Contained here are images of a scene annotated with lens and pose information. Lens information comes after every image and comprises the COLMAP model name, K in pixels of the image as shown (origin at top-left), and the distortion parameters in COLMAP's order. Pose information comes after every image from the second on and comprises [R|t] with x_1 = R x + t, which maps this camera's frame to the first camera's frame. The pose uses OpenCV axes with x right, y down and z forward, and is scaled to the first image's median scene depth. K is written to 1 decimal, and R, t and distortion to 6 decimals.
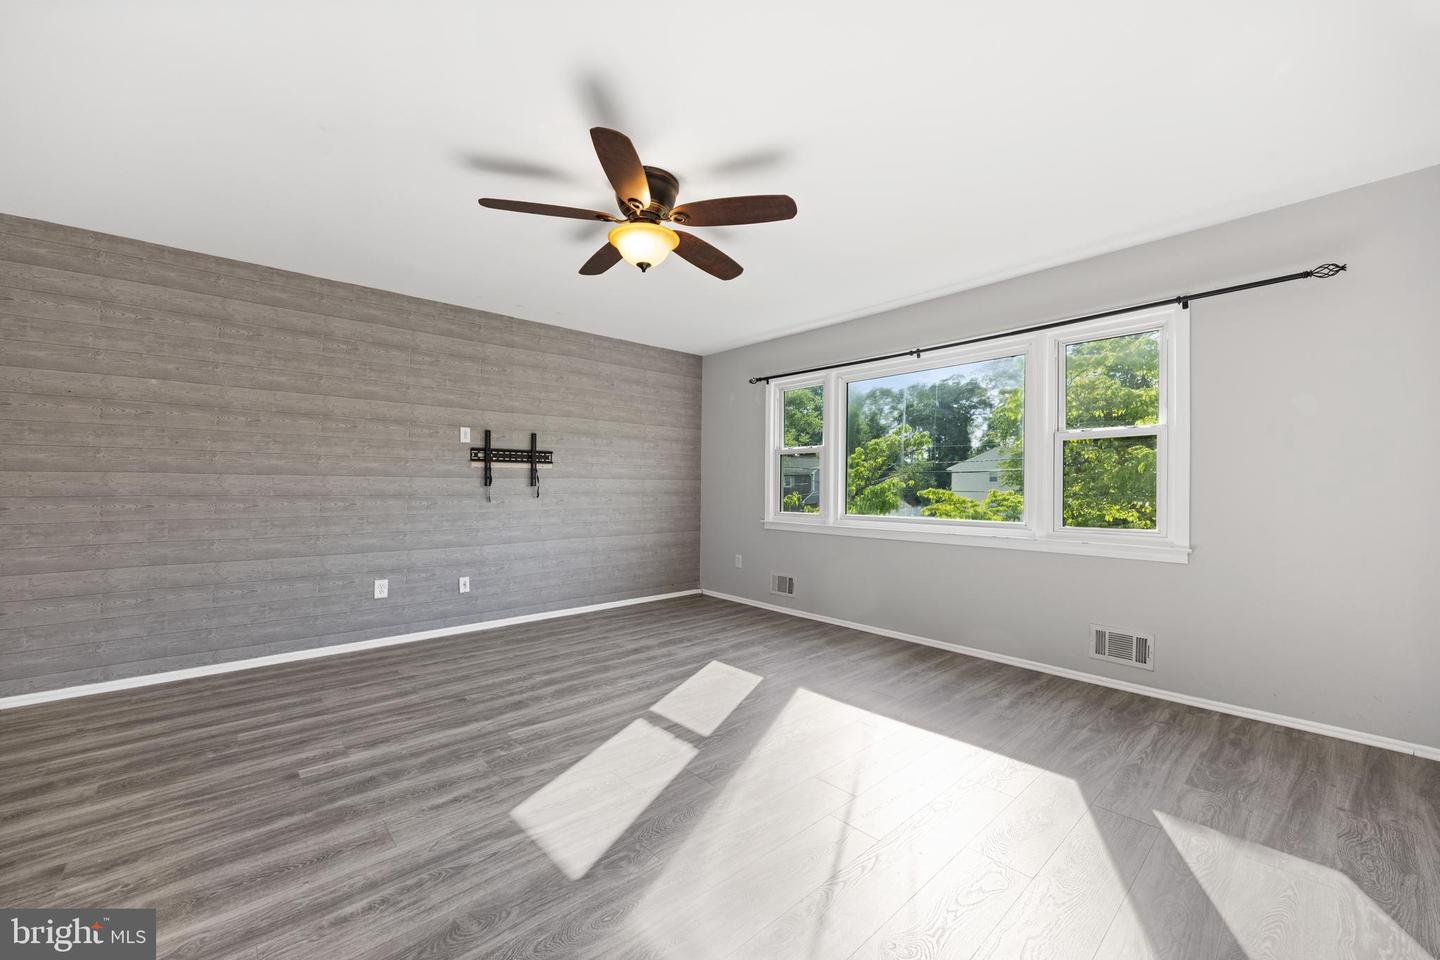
lens RADIAL K [[556.8, 0, 716.1], [0, 556.8, 486.4], [0, 0, 1]] dist [-0.002619, -0.000330]
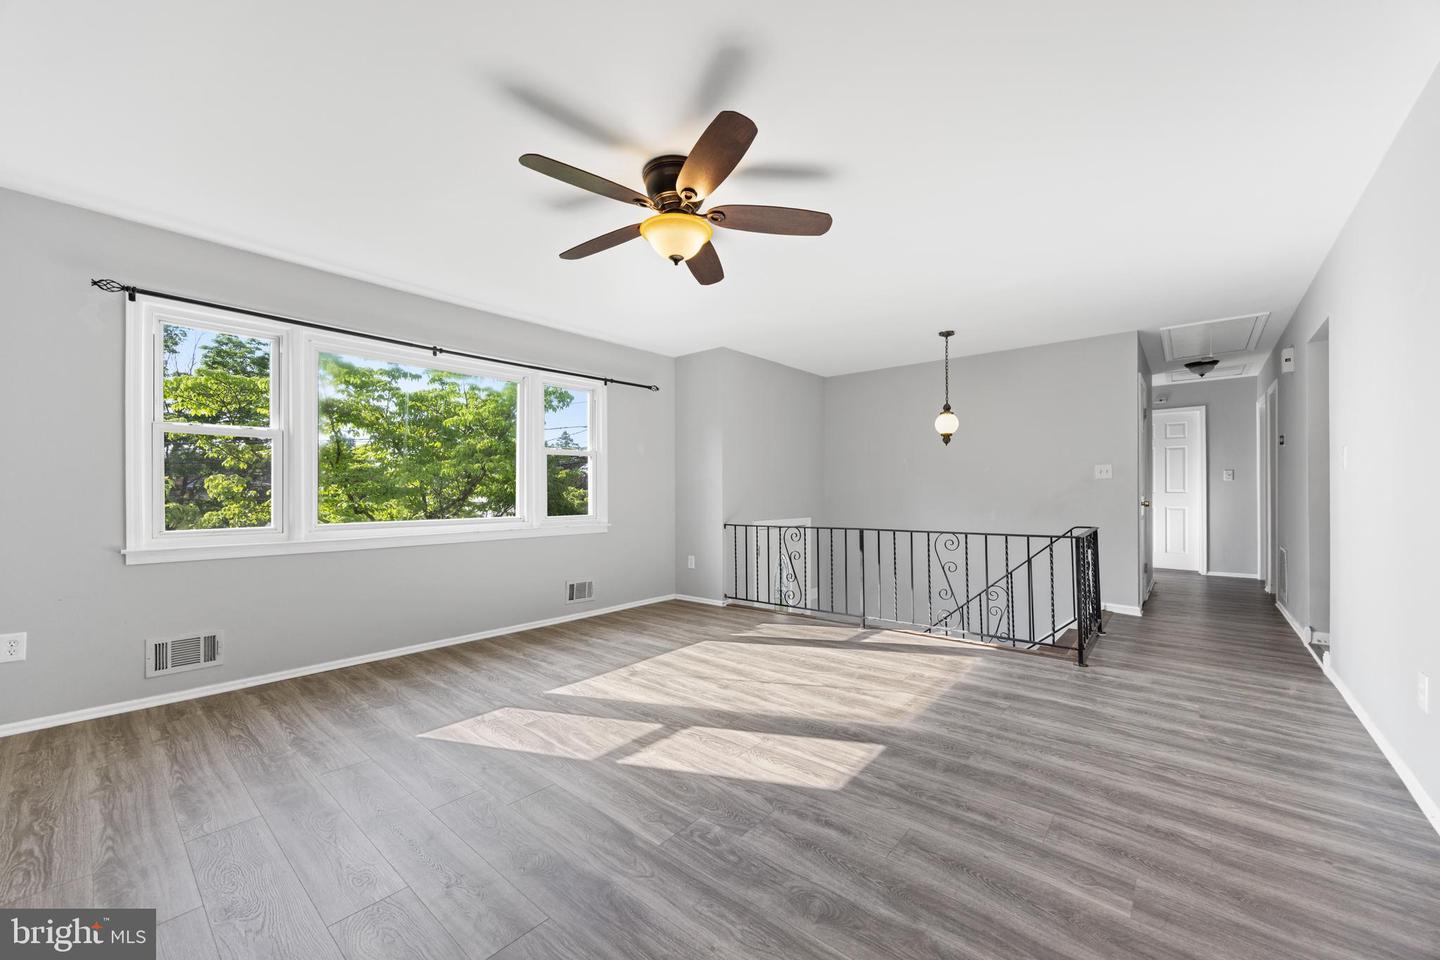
lens RADIAL K [[556.8, 0, 716.1], [0, 556.8, 486.4], [0, 0, 1]] dist [-0.002619, -0.000330]
pose [[-0.131454, 0.005240, 0.991308, -1.062146], [-0.000859, 0.999985, -0.005400, 0.004373], [-0.991322, -0.001562, -0.131447, 1.014337]]
